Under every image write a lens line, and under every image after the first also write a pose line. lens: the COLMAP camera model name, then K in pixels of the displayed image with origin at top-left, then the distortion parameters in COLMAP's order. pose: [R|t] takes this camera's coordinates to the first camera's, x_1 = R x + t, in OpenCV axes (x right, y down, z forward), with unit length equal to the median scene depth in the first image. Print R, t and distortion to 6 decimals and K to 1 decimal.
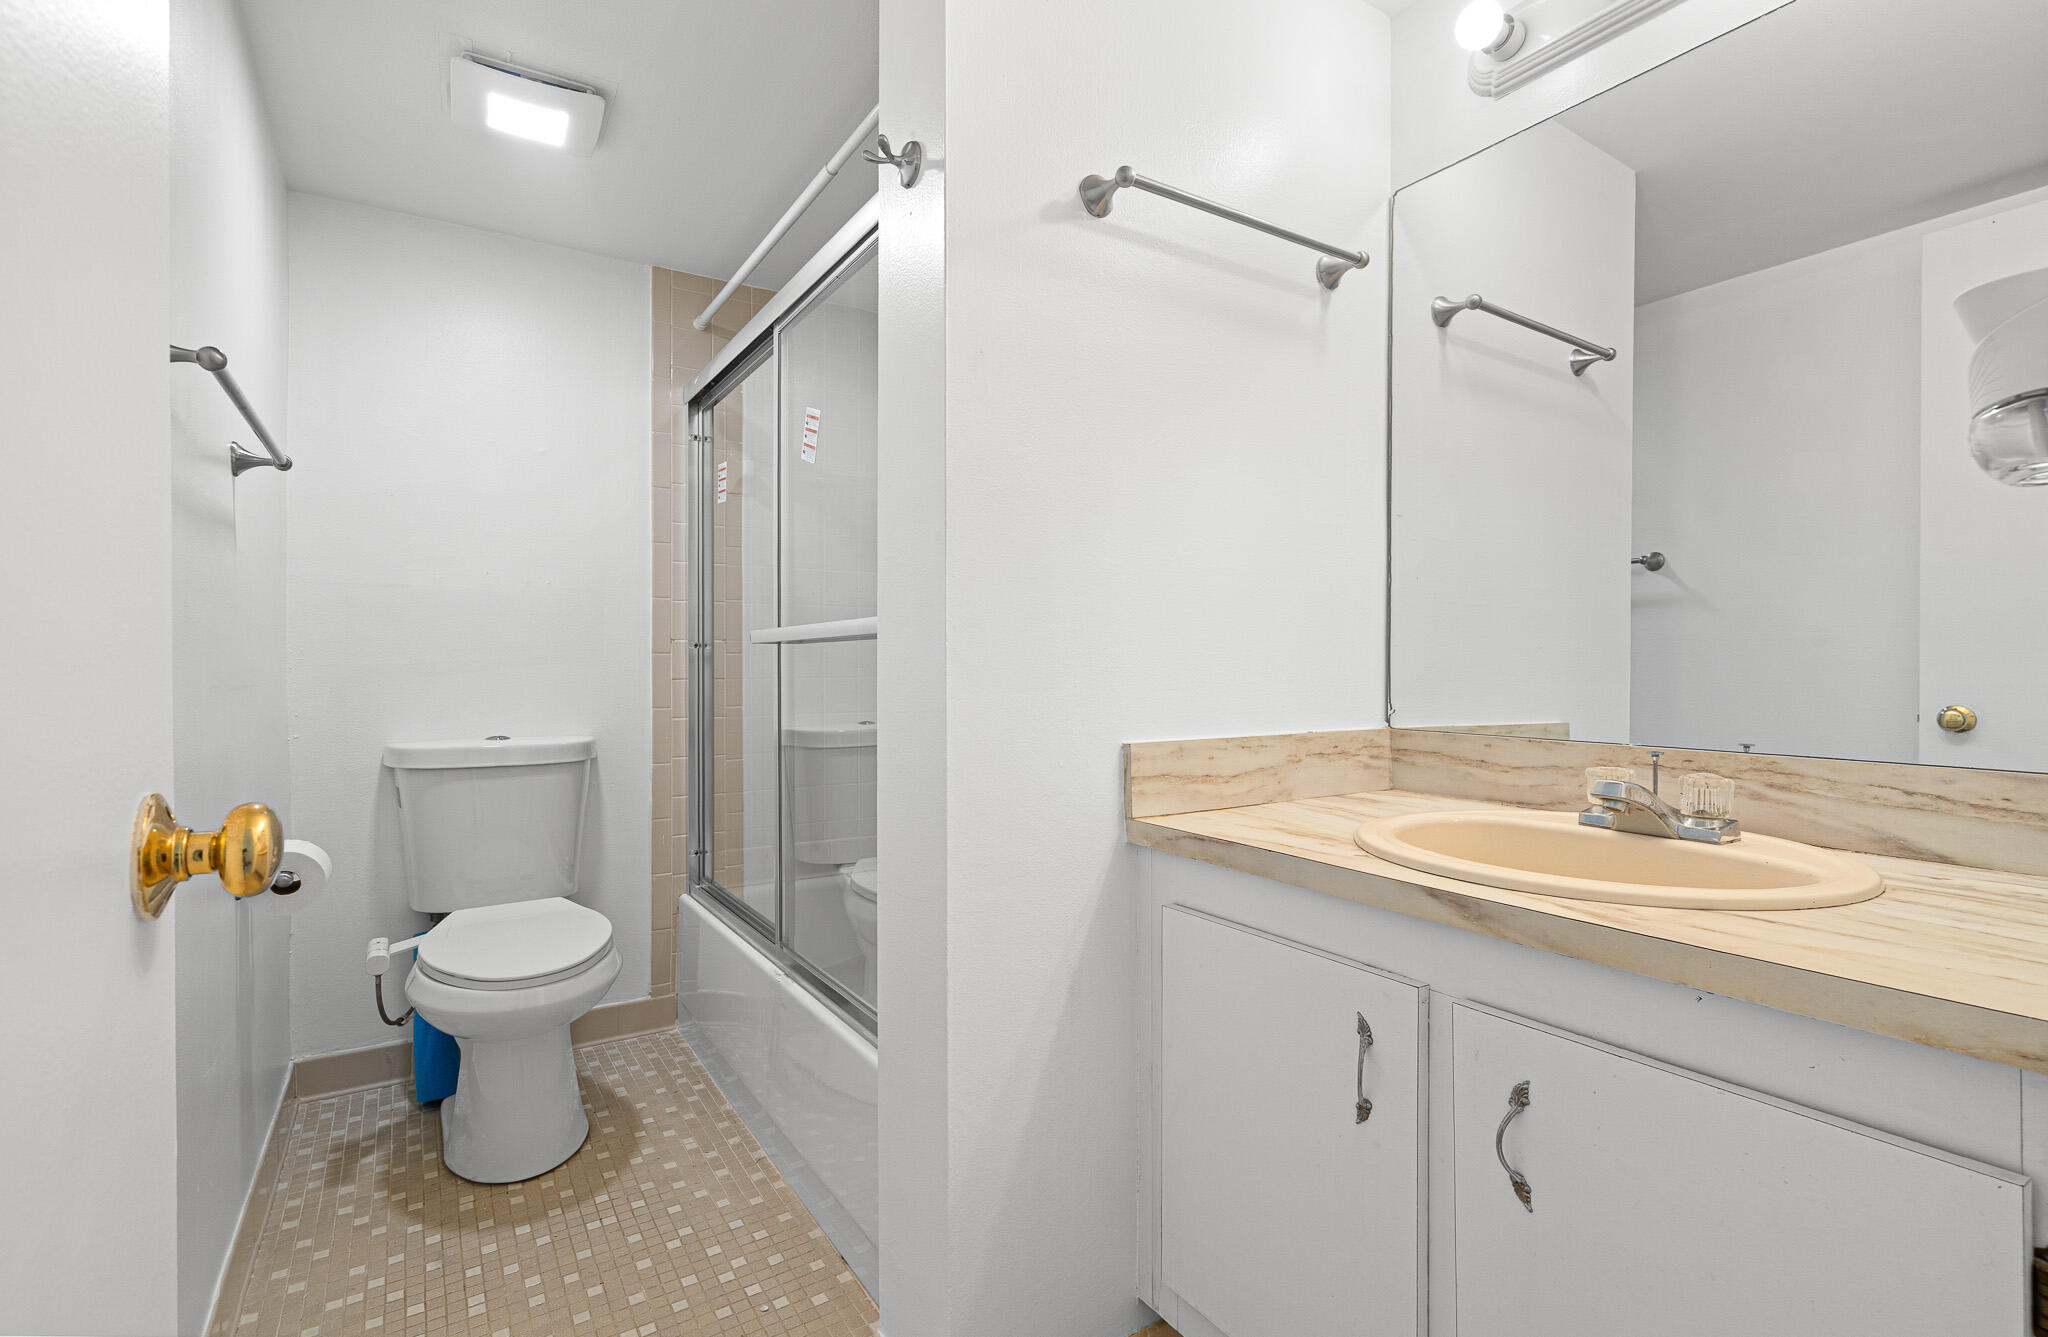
lens RADIAL K [[913.9, 0, 1071.0], [0, 913.9, 663.8], [0, 0, 1]] dist [-0.006106, 0.000828]
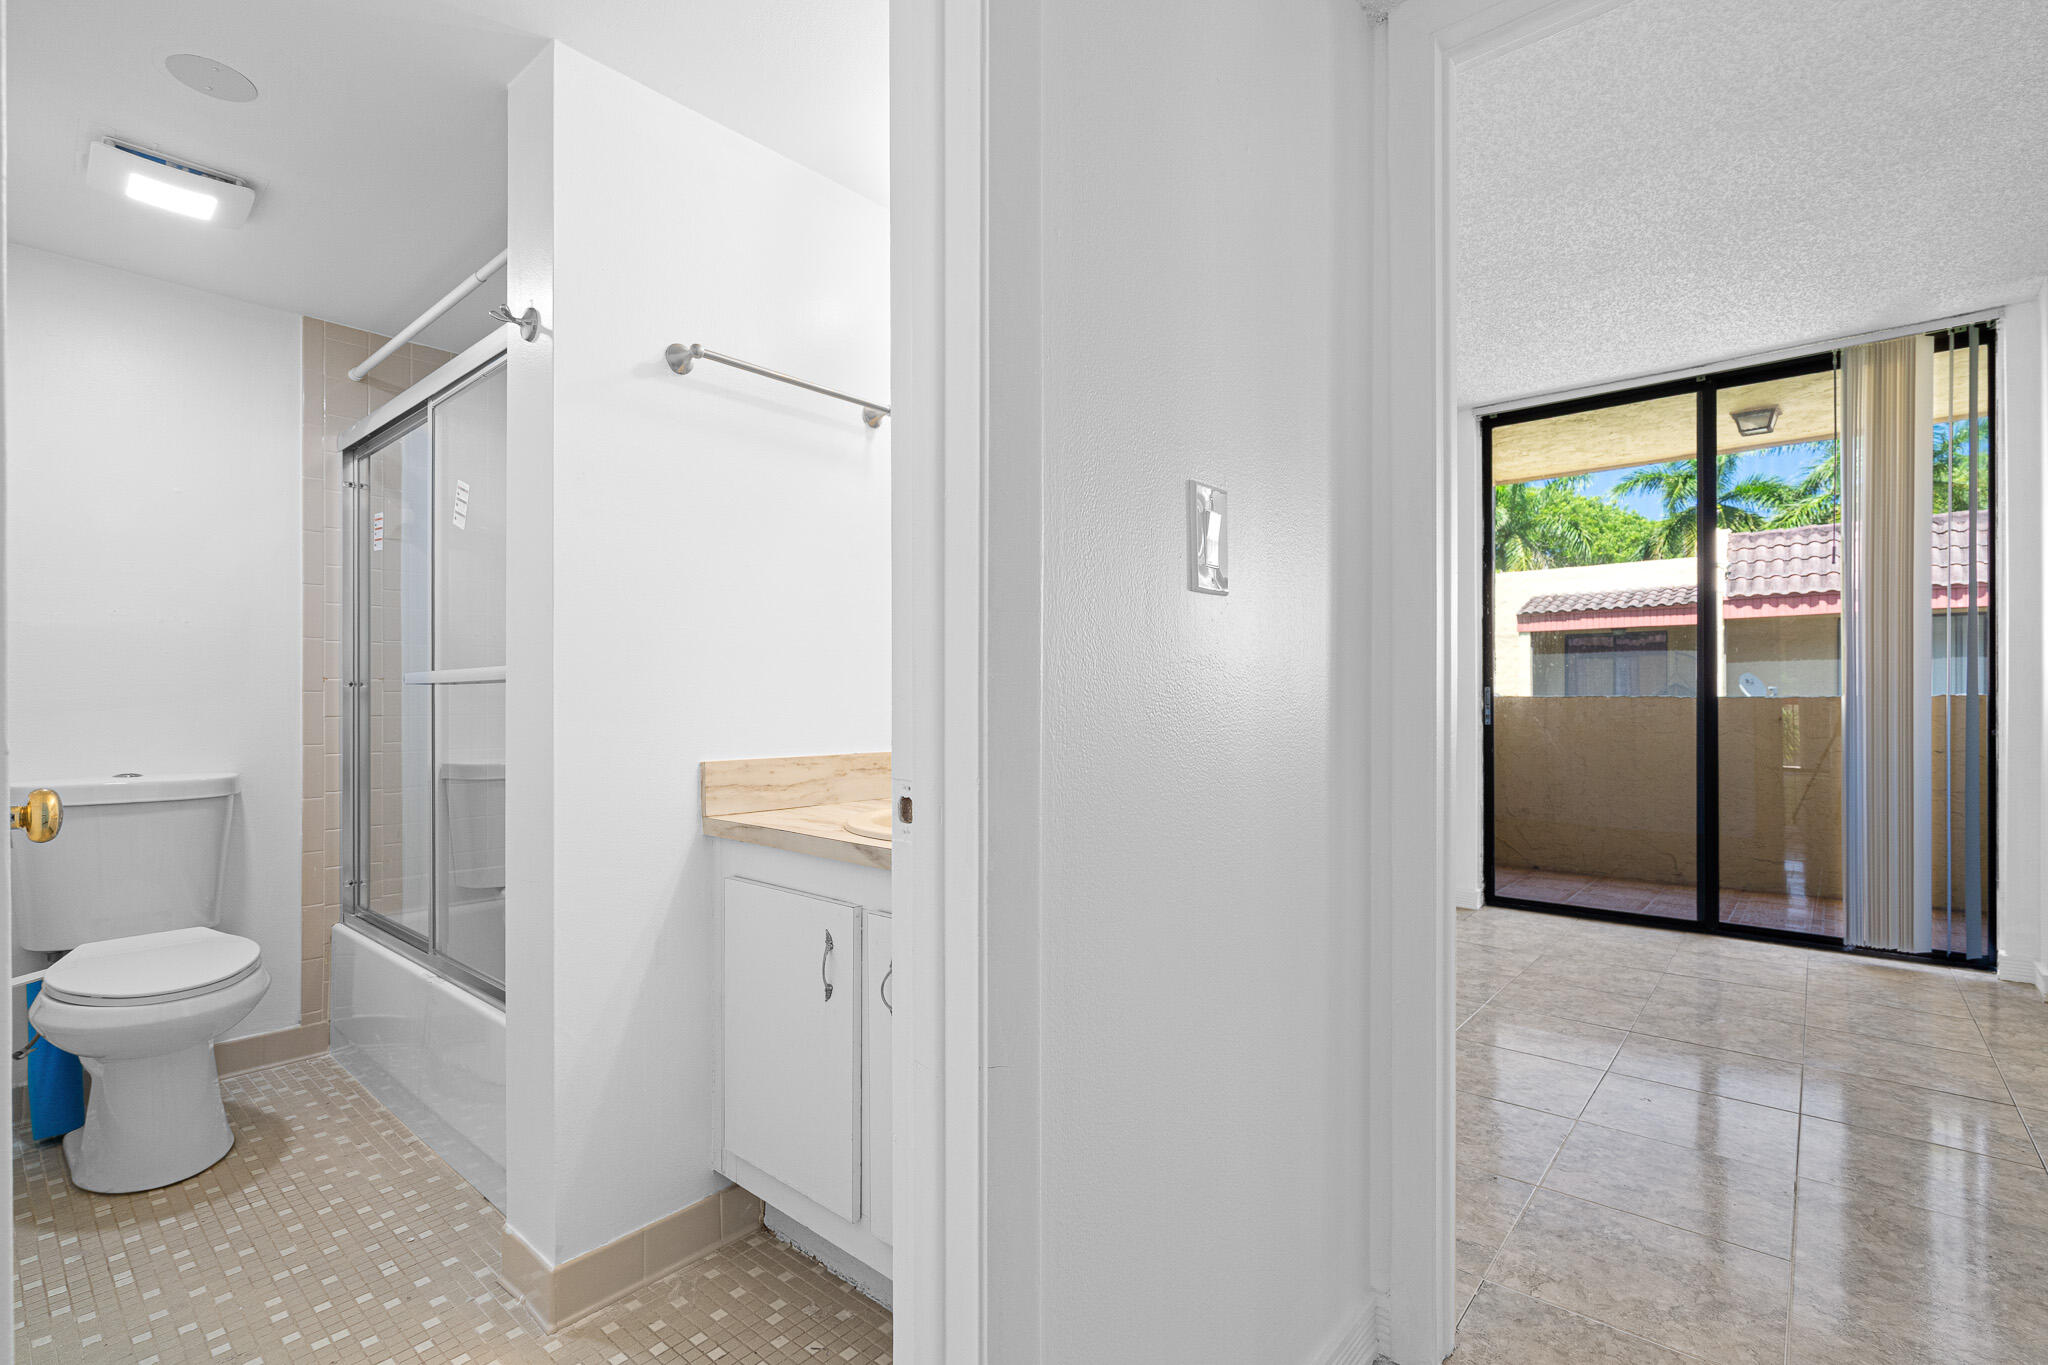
lens RADIAL K [[924.7, 0, 1008.0], [0, 924.7, 697.0], [0, 0, 1]] dist [-0.007751, 0.002129]
pose [[0.974684, 0.000665, 0.223588, 0.118908], [-0.000150, 0.999997, -0.002320, -0.004075], [-0.223589, 0.002228, 0.974681, -0.268653]]
